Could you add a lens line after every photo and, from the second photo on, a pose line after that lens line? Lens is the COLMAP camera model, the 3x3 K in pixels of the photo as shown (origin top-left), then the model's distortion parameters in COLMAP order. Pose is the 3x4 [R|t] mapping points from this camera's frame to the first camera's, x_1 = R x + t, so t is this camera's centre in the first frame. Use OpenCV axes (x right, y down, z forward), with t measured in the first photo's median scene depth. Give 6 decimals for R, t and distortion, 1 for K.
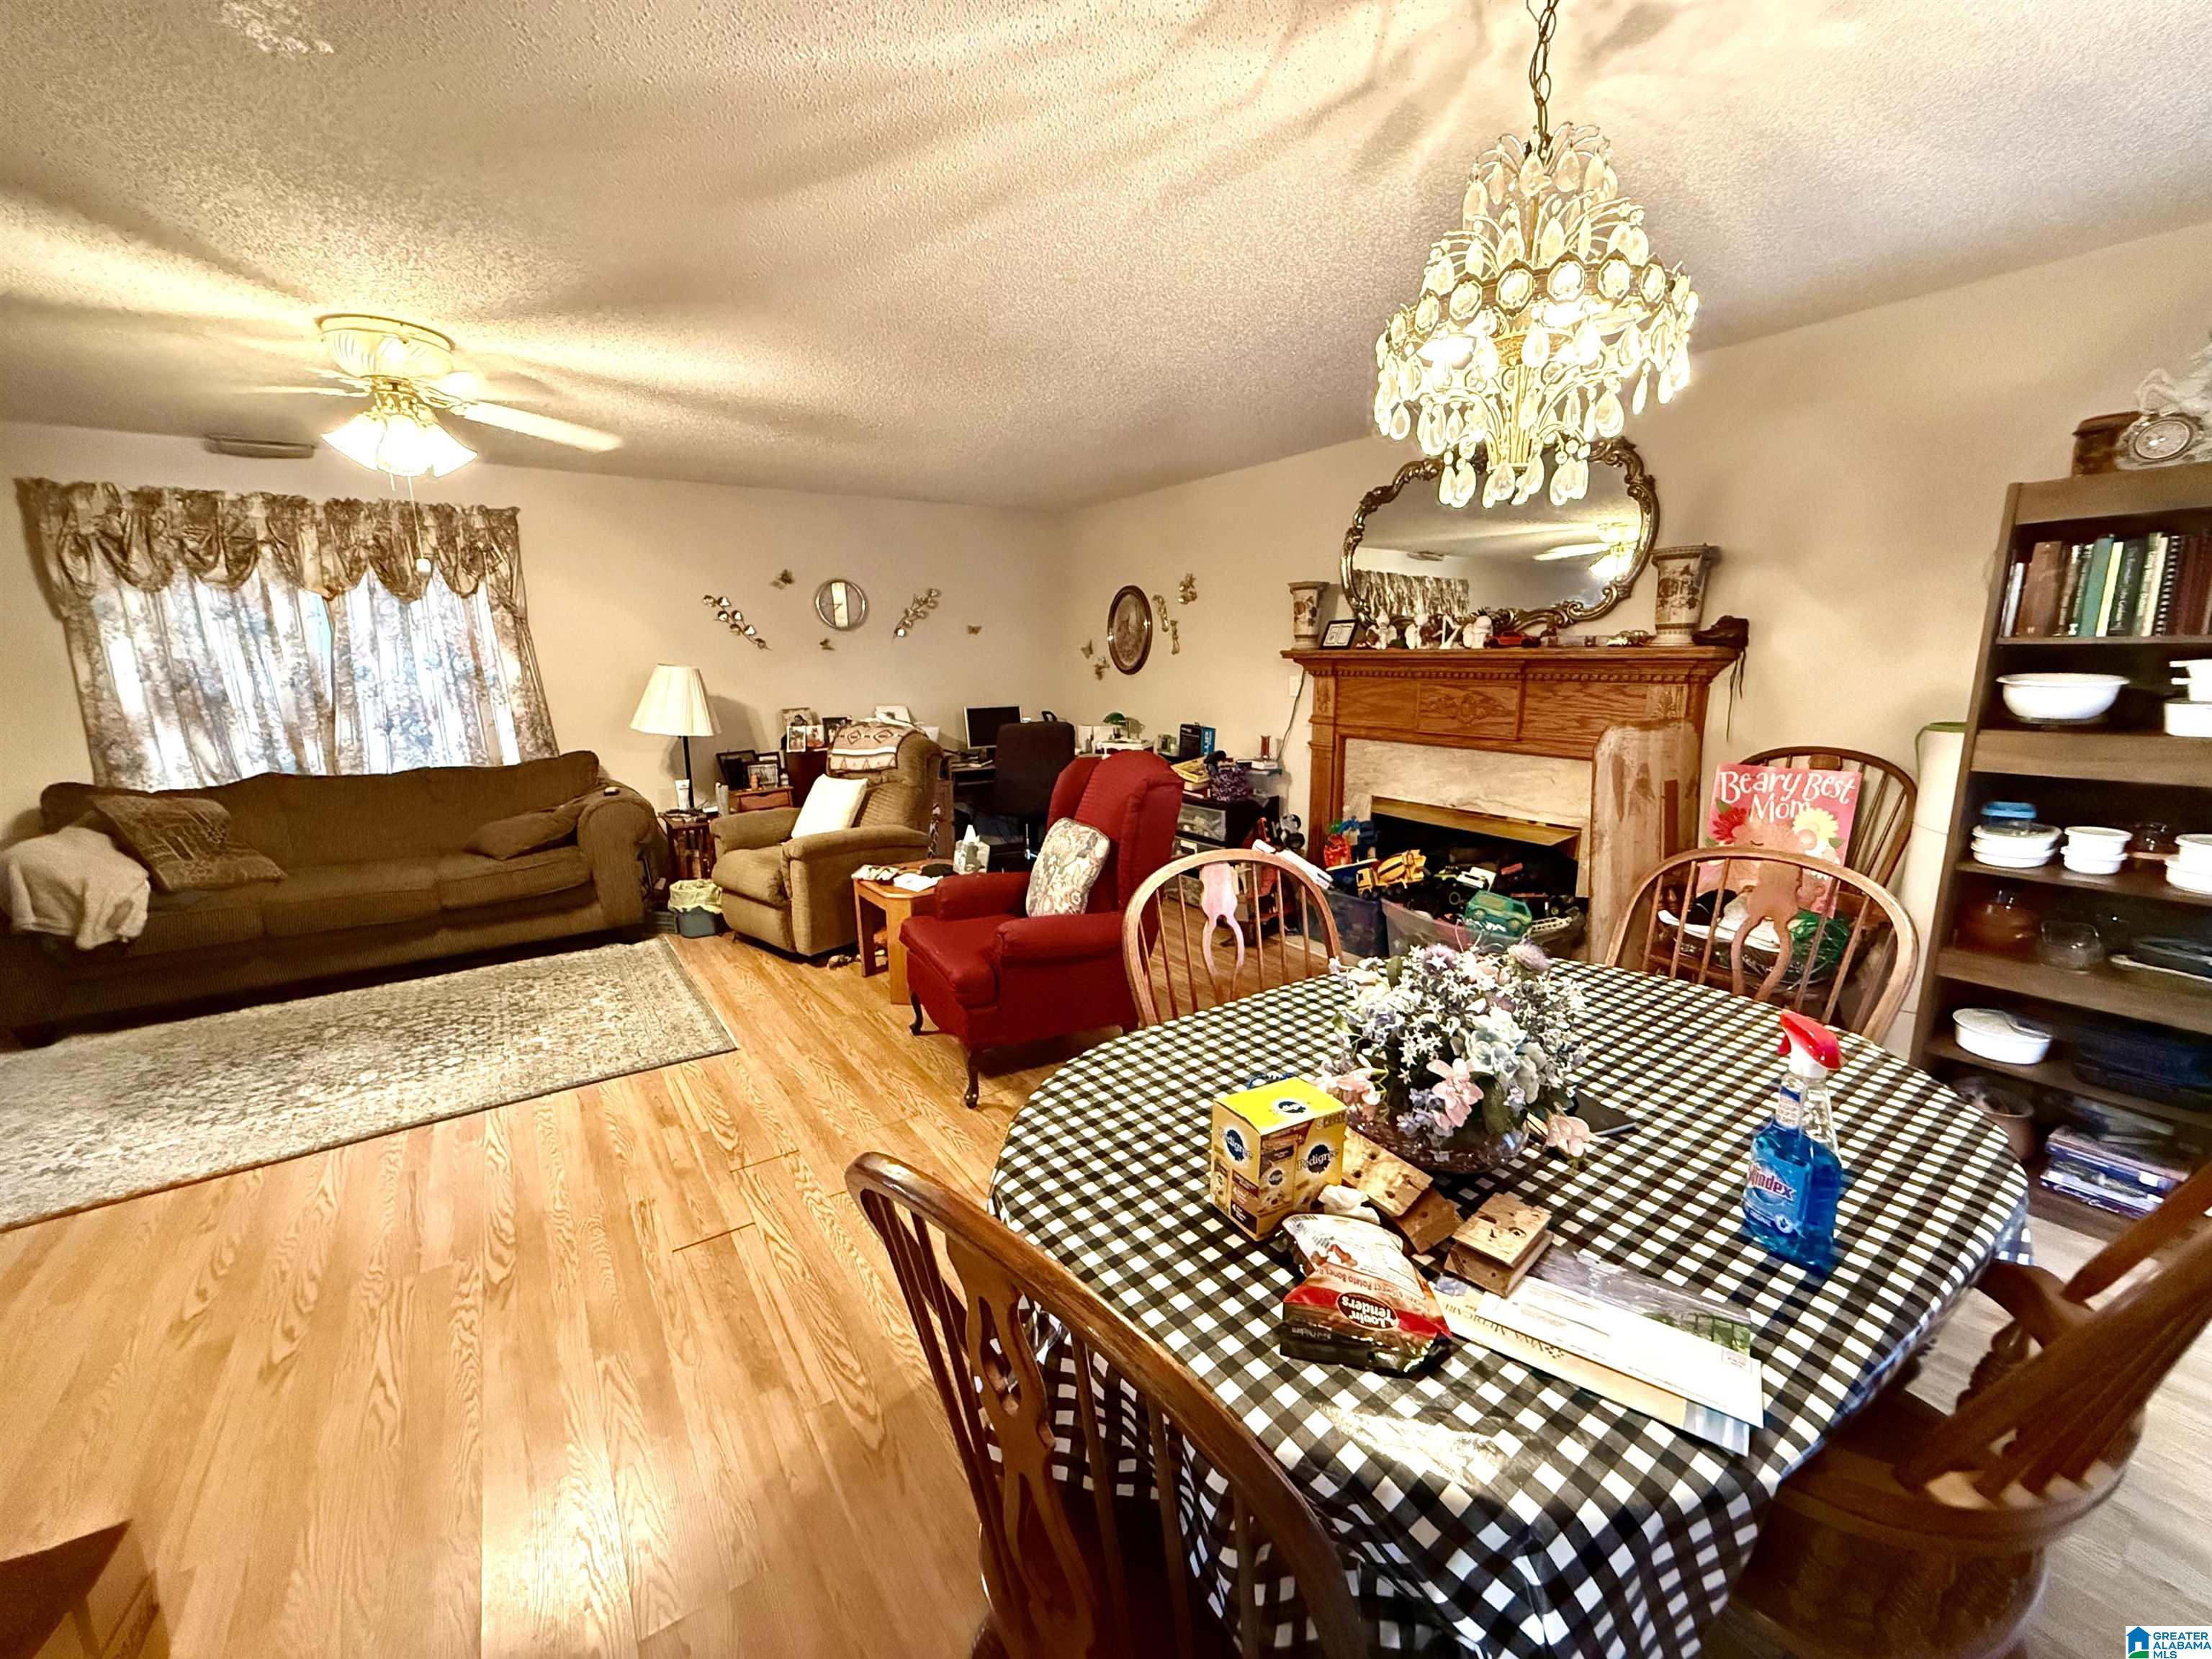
lens RADIAL K [[878.6, 0, 1108.3], [0, 878.6, 820.3], [0, 0, 1]] dist [-0.003193, -0.000363]
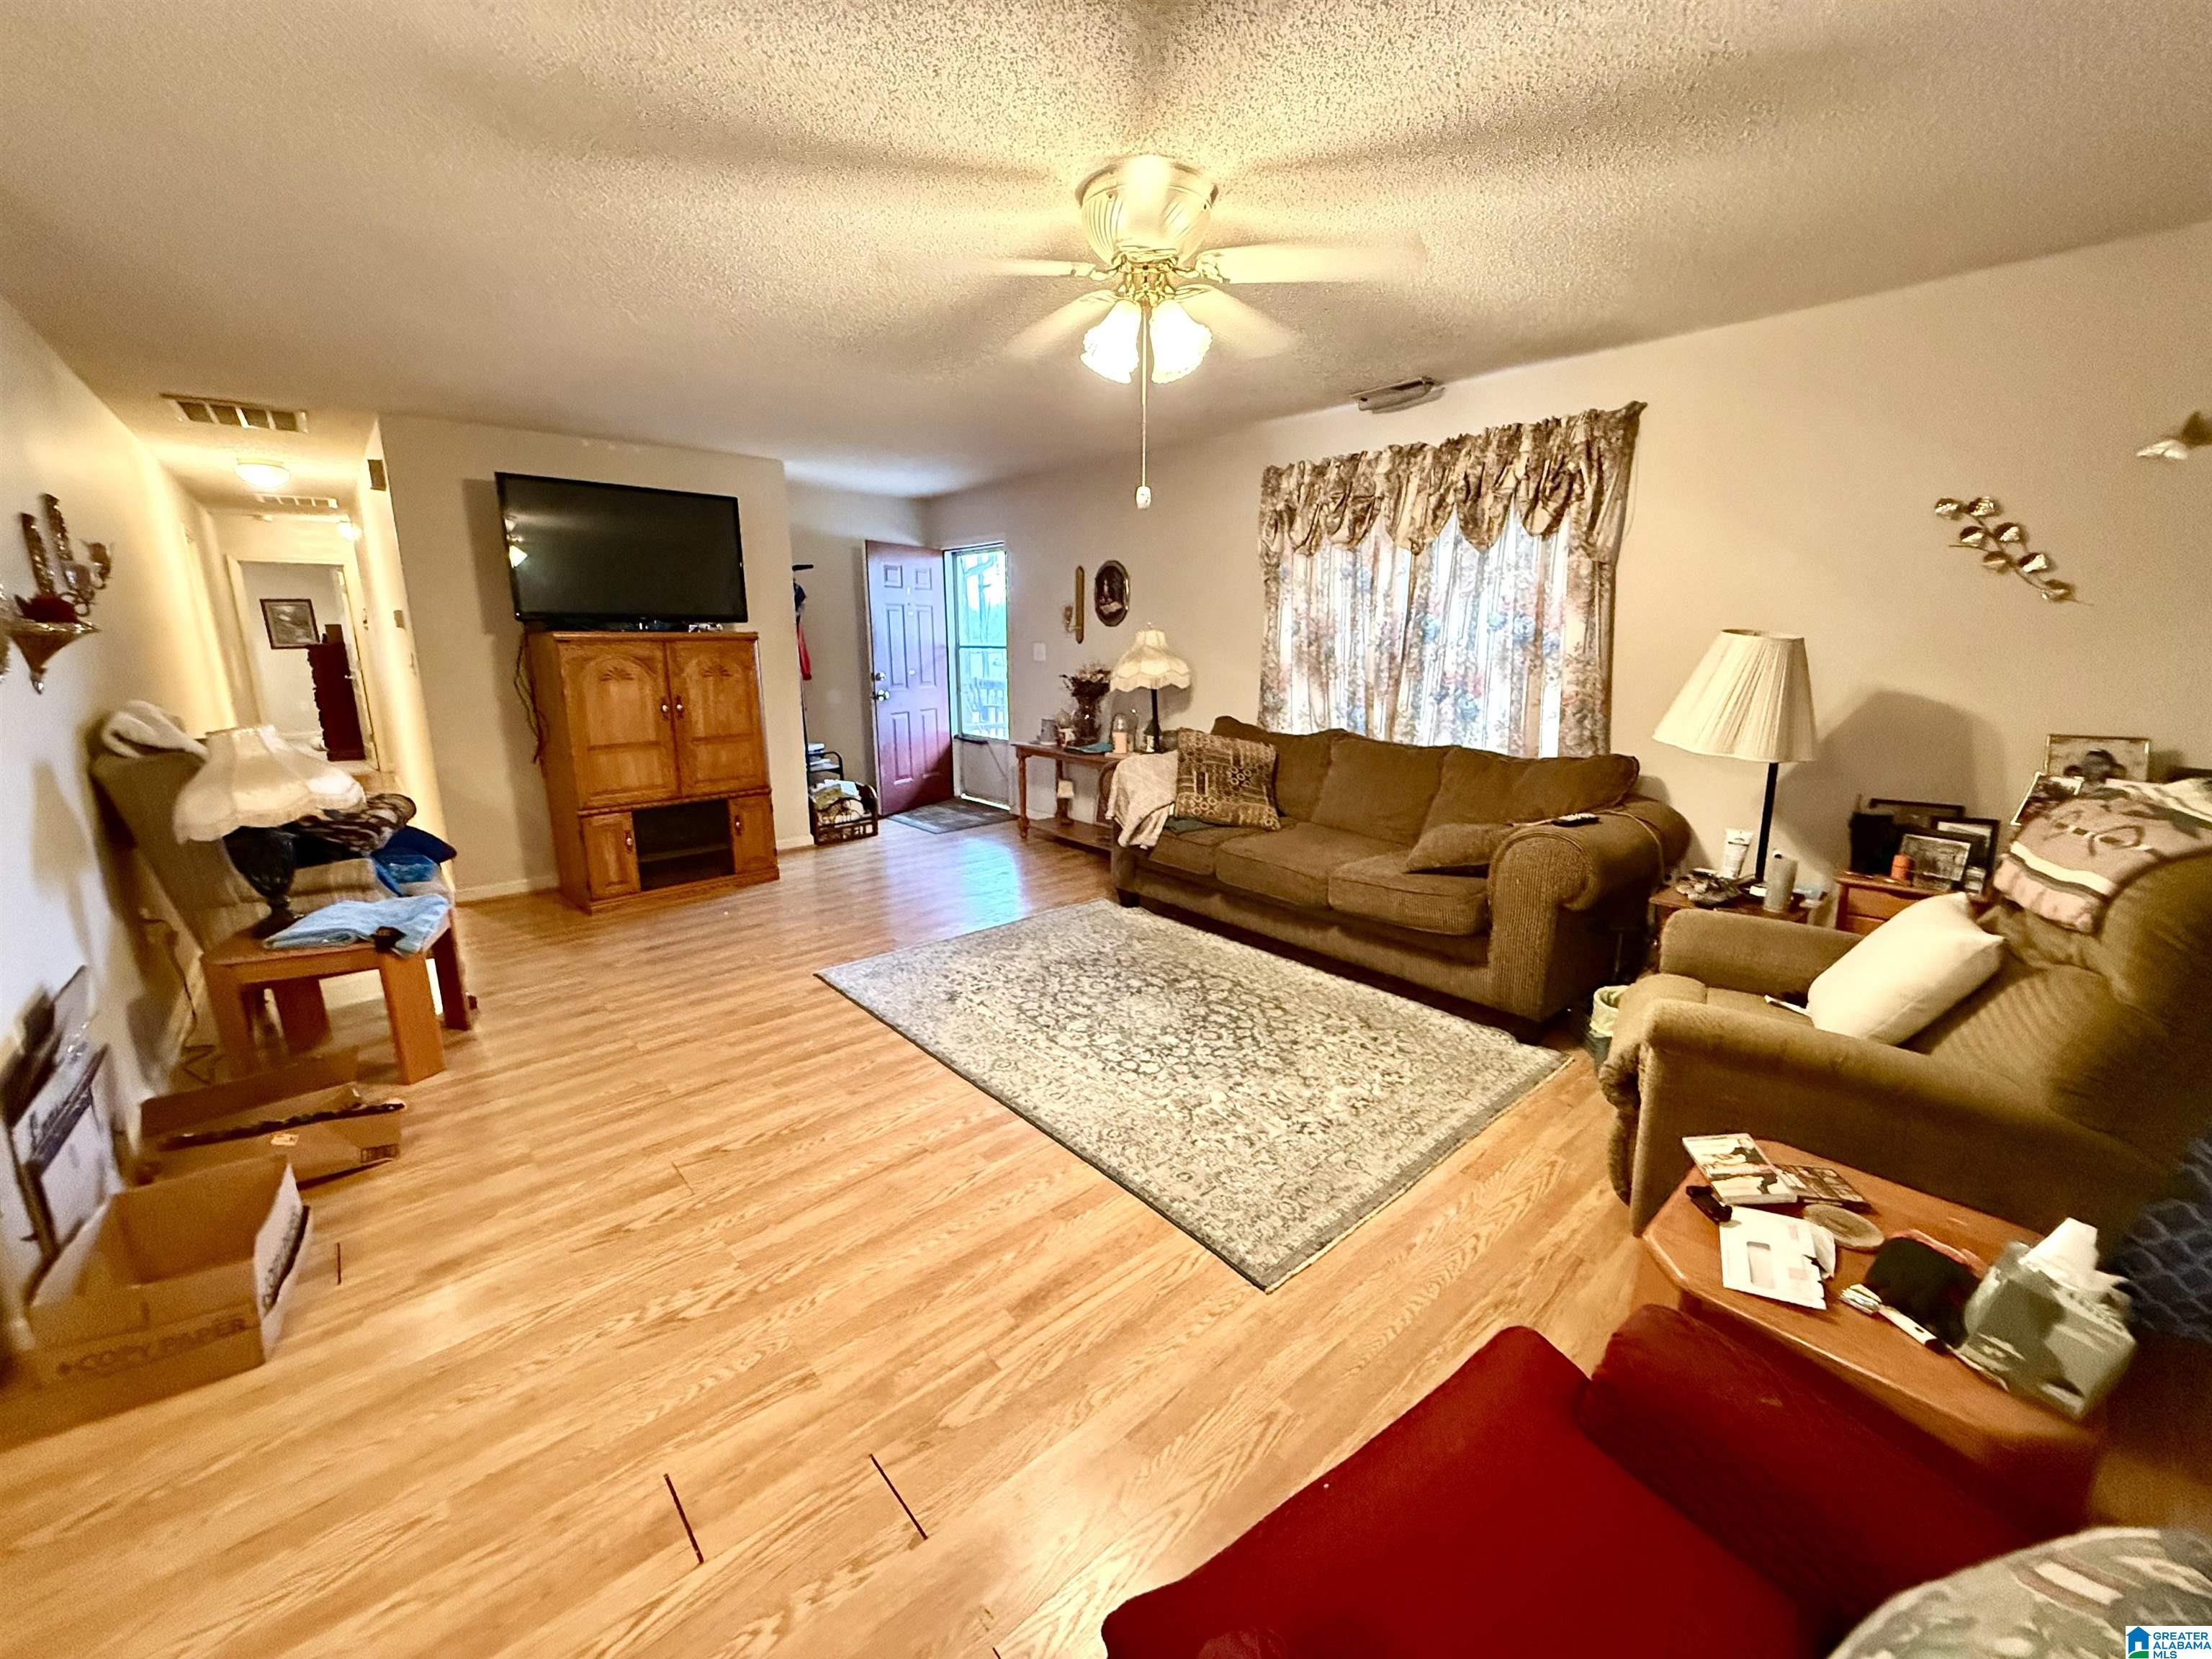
lens RADIAL K [[878.6, 0, 1107.3], [0, 878.6, 829.8], [0, 0, 1]] dist [-0.003193, -0.000363]
pose [[0.103370, 0.232161, -0.967169, 0.044424], [-0.189854, 0.959106, 0.209933, -0.104180], [0.976356, 0.161920, 0.143220, 0.593972]]
